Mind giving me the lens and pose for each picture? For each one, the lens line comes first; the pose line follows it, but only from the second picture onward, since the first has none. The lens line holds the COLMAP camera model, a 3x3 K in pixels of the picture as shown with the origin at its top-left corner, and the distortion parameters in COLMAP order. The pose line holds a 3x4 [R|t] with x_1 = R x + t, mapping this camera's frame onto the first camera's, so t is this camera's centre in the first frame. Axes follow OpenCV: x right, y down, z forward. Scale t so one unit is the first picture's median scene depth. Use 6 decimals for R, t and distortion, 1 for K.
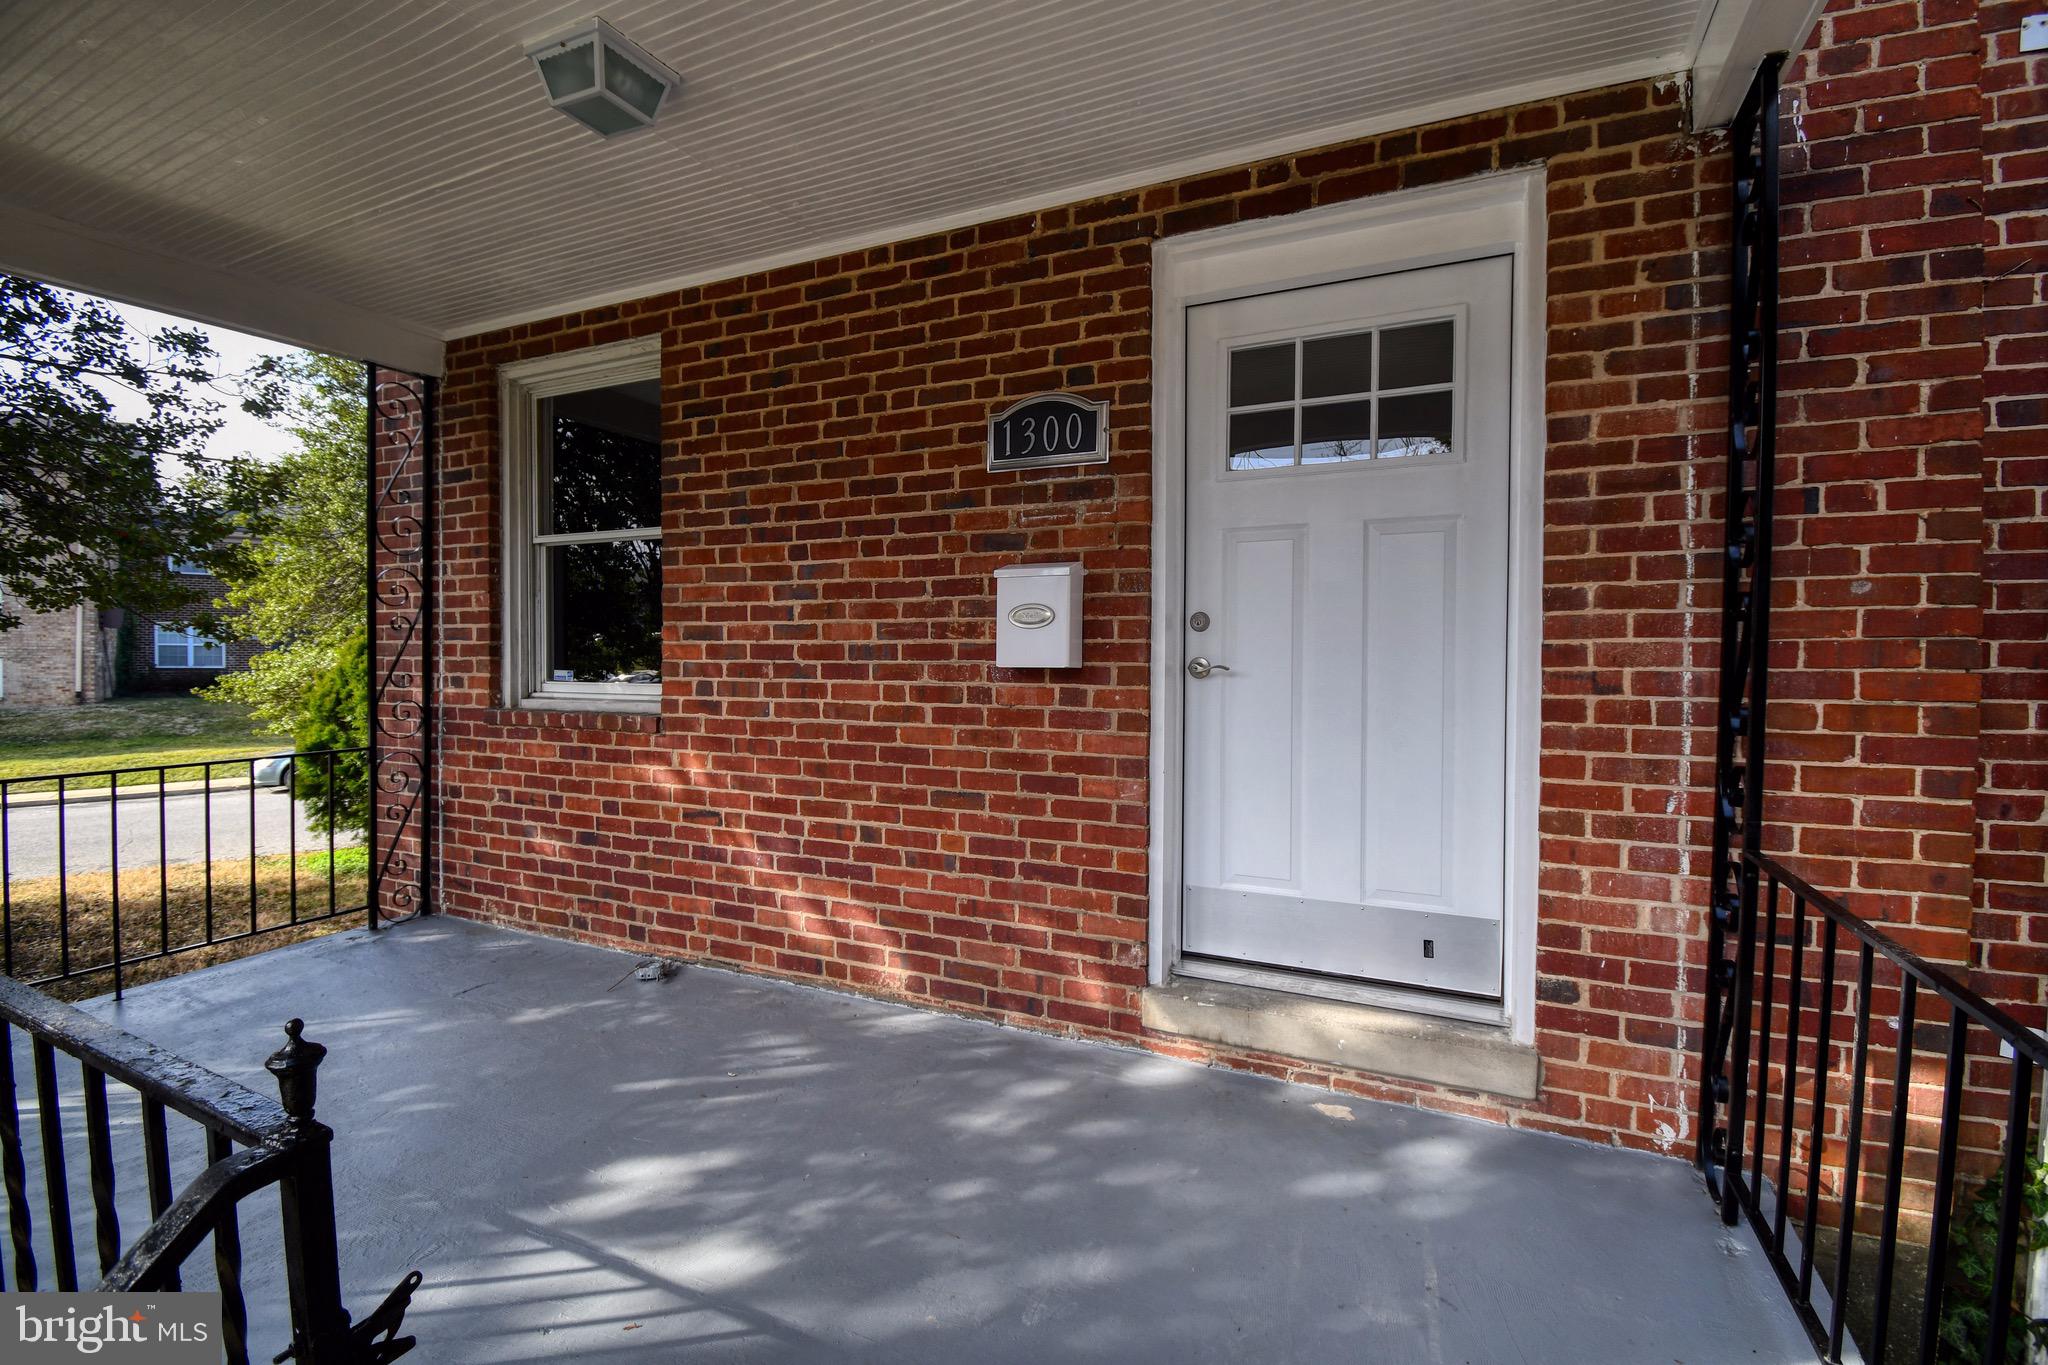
lens RADIAL K [[901.6, 0, 1026.8], [0, 901.6, 677.3], [0, 0, 1]] dist [0.020797, -0.026216]
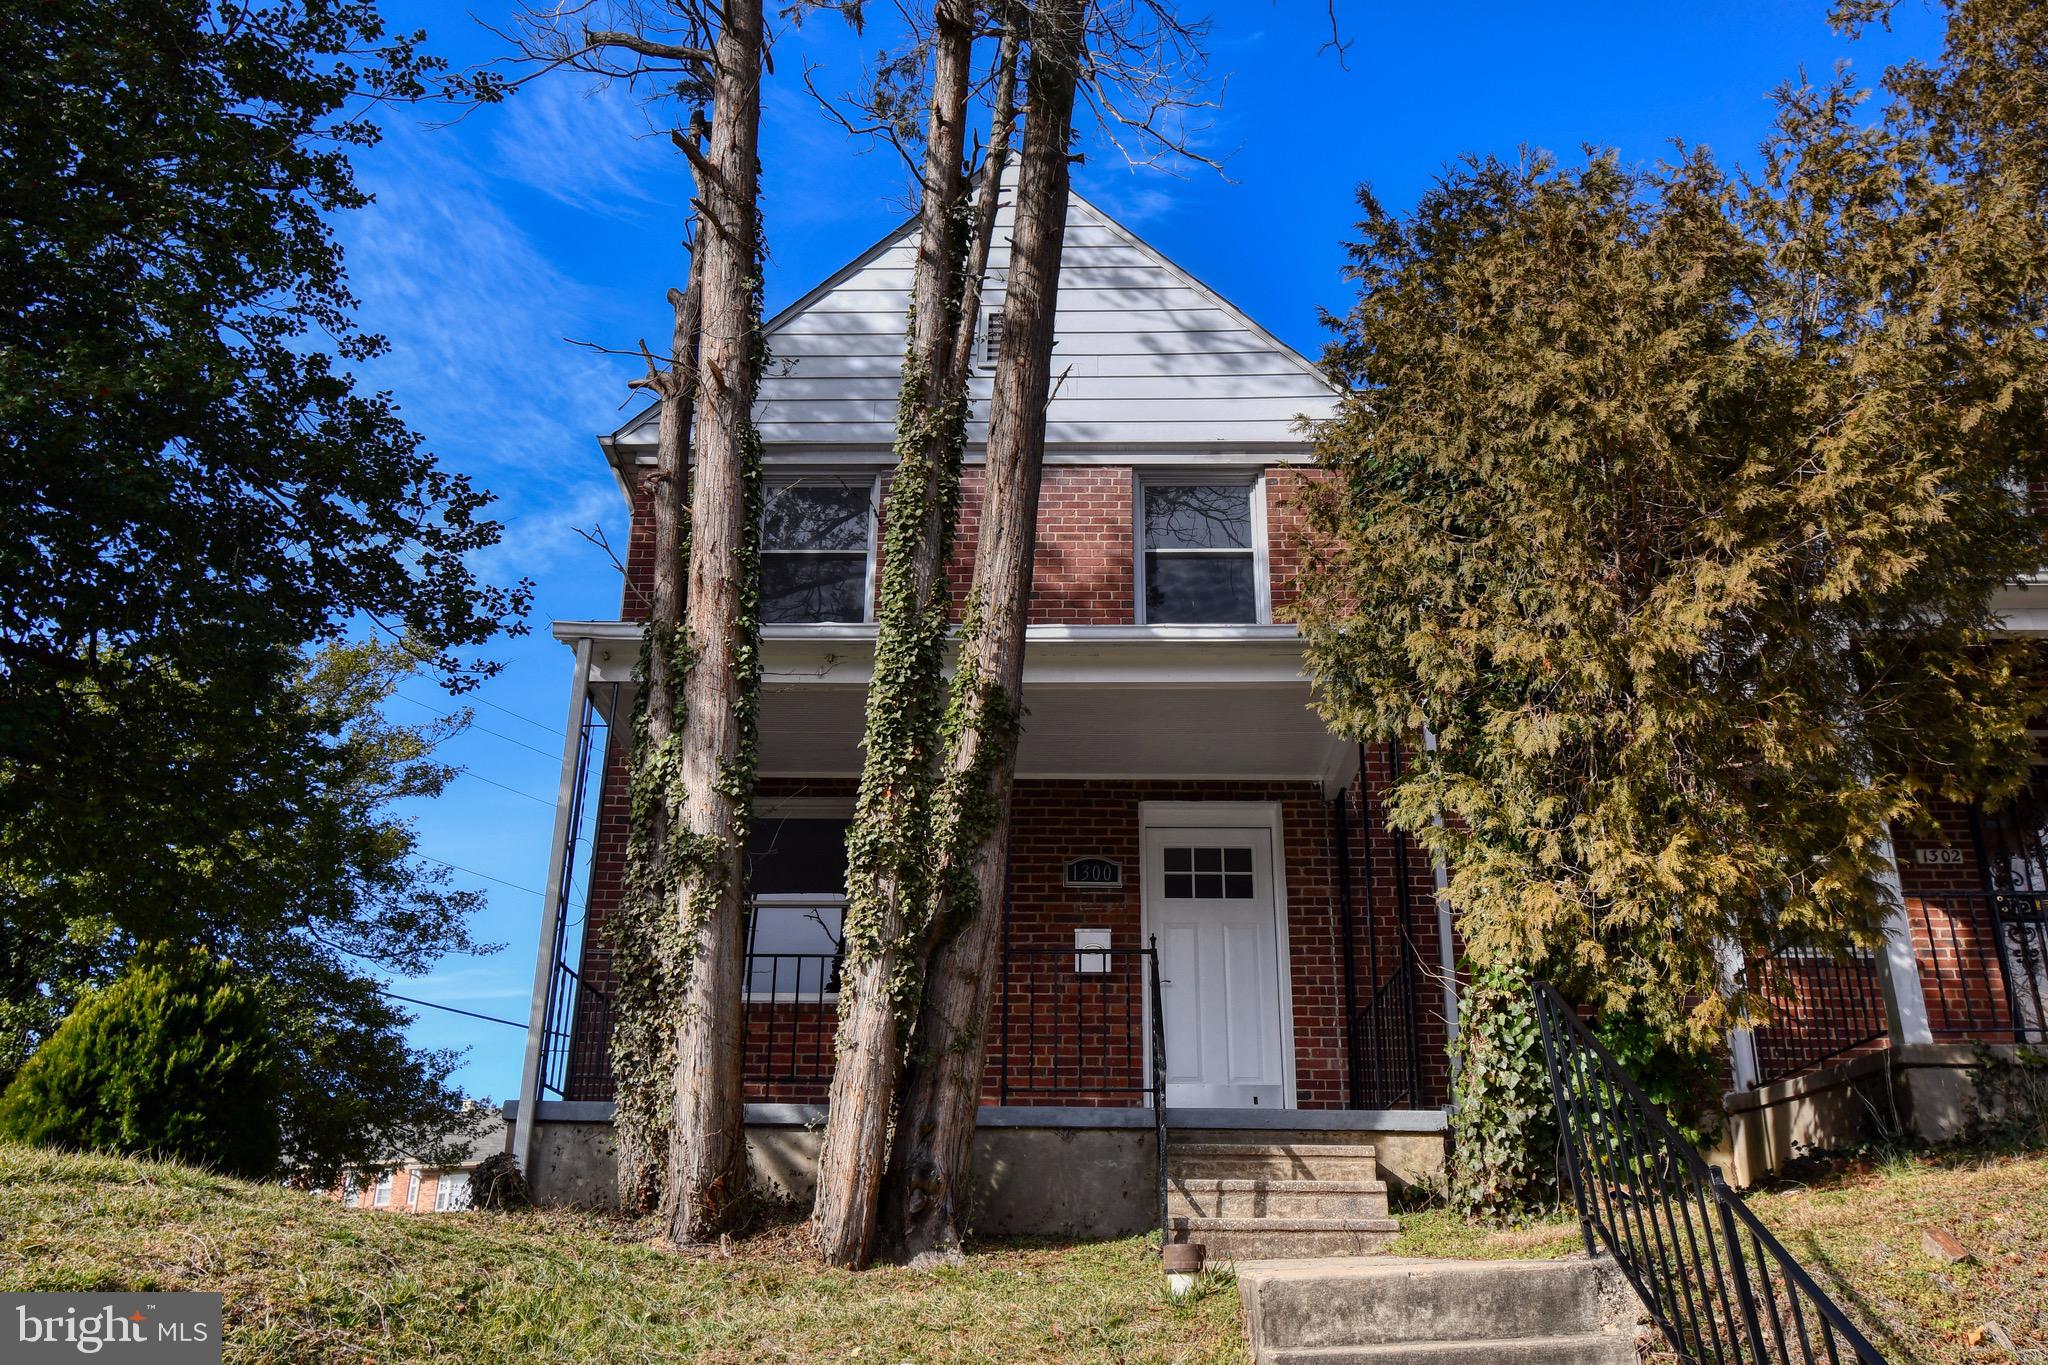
lens RADIAL K [[1666.8, 0, 1024.0], [0, 1666.8, 682.5], [0, 0, 1]] dist [0.002078, 0.003543]
pose [[0.915503, 0.159599, 0.369299, -1.842359], [0.000860, 0.917167, -0.398501, 1.004469], [-0.402309, 0.365147, 0.839533, -2.738595]]
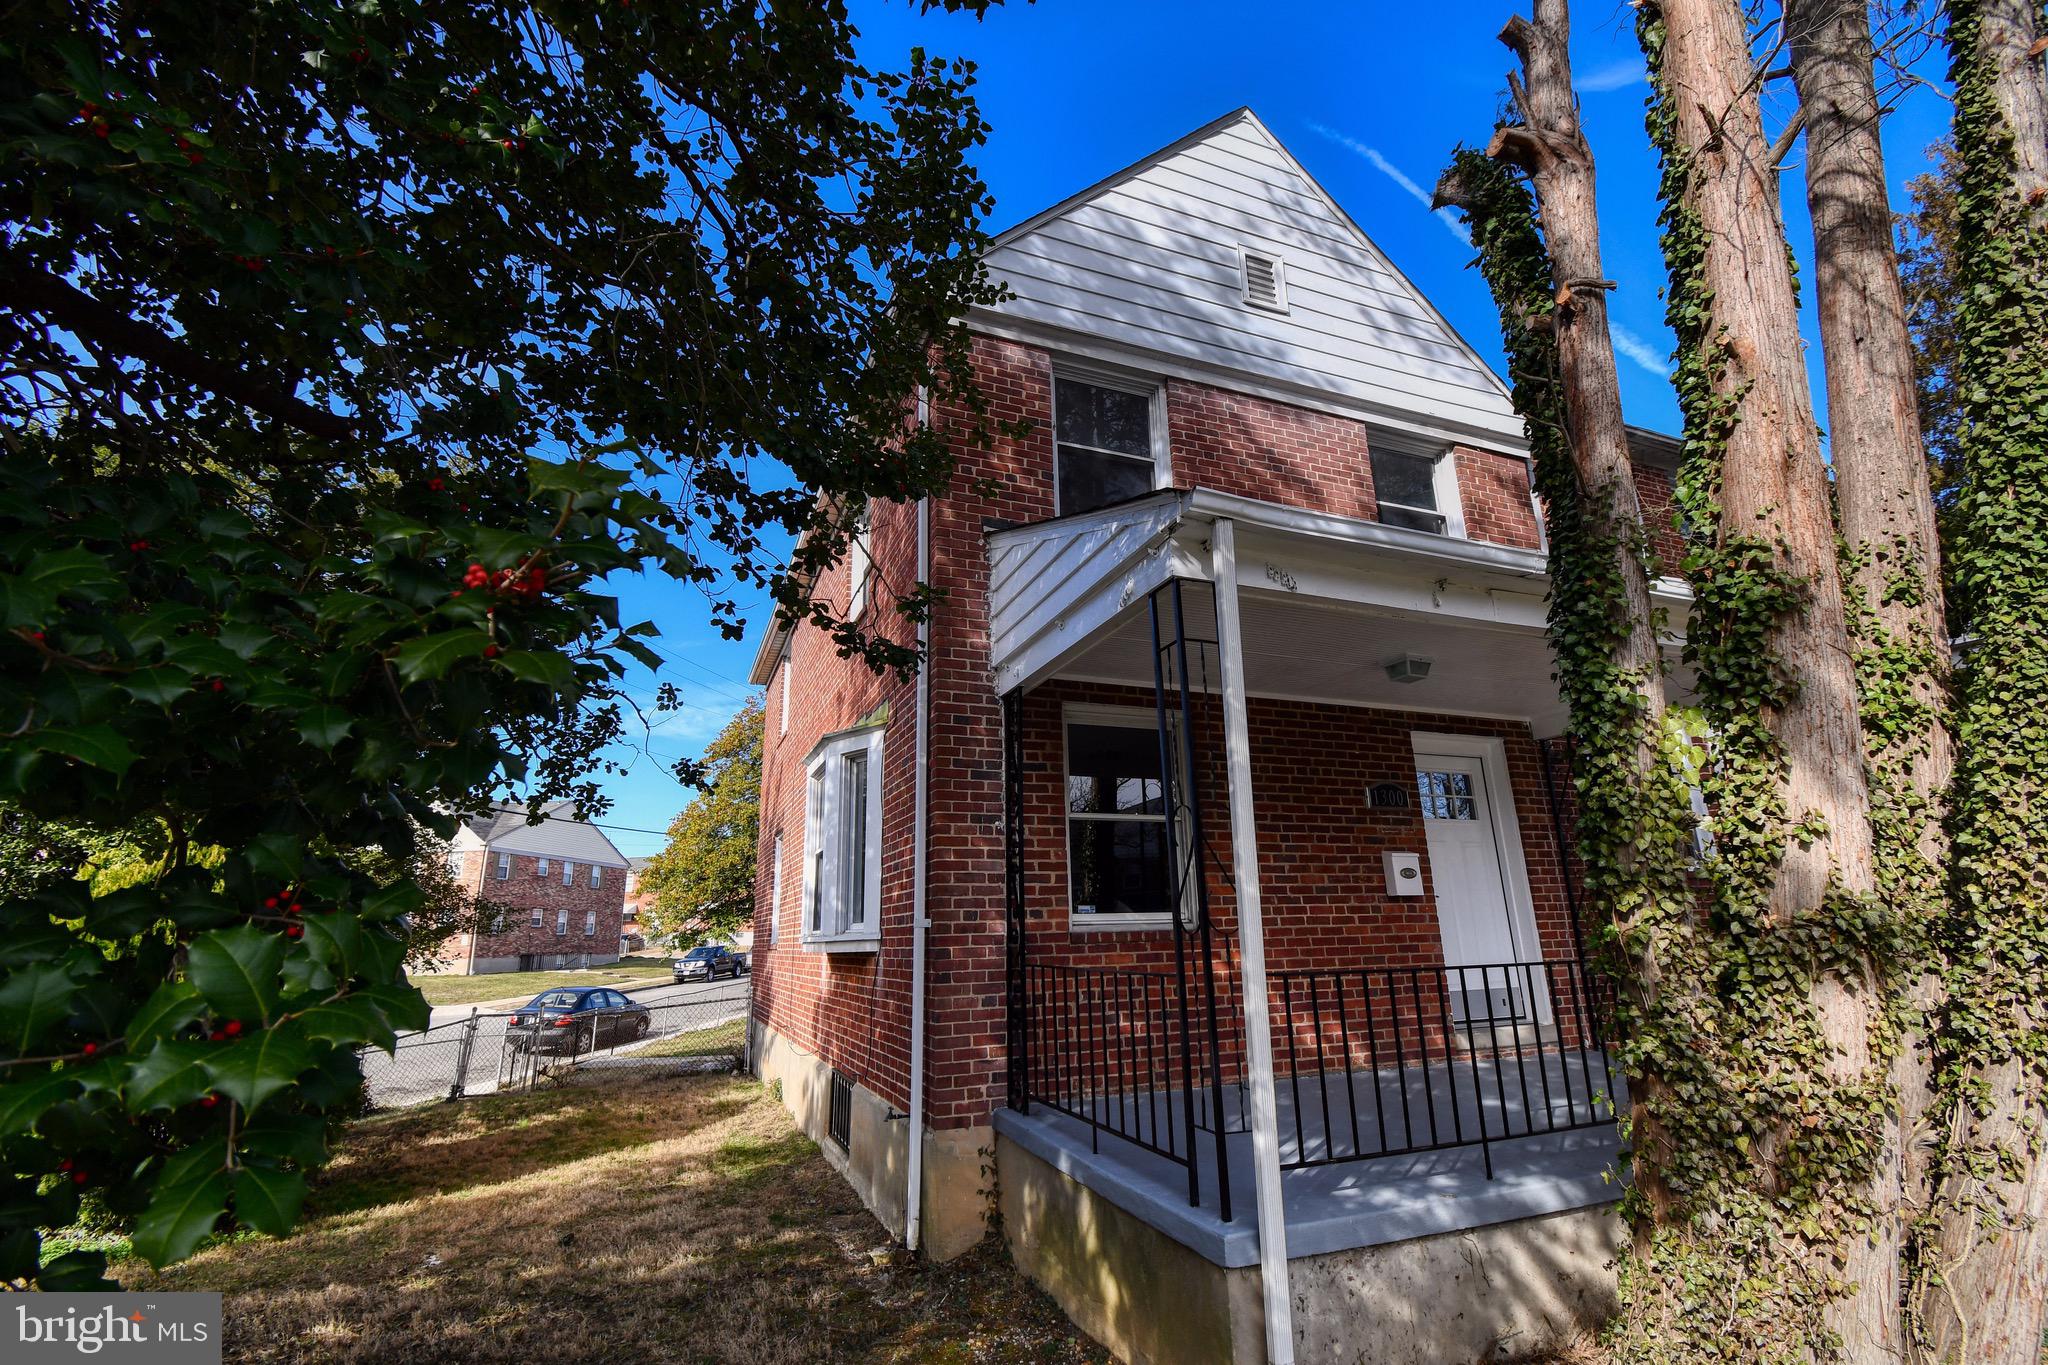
lens RADIAL K [[901.6, 0, 1026.8], [0, 901.6, 677.3], [0, 0, 1]] dist [0.020797, -0.026216]
pose [[0.683869, 0.180470, 0.706933, -2.543987], [0.041422, 0.957759, -0.284573, 0.077226], [-0.728428, 0.223893, 0.647506, 0.060576]]
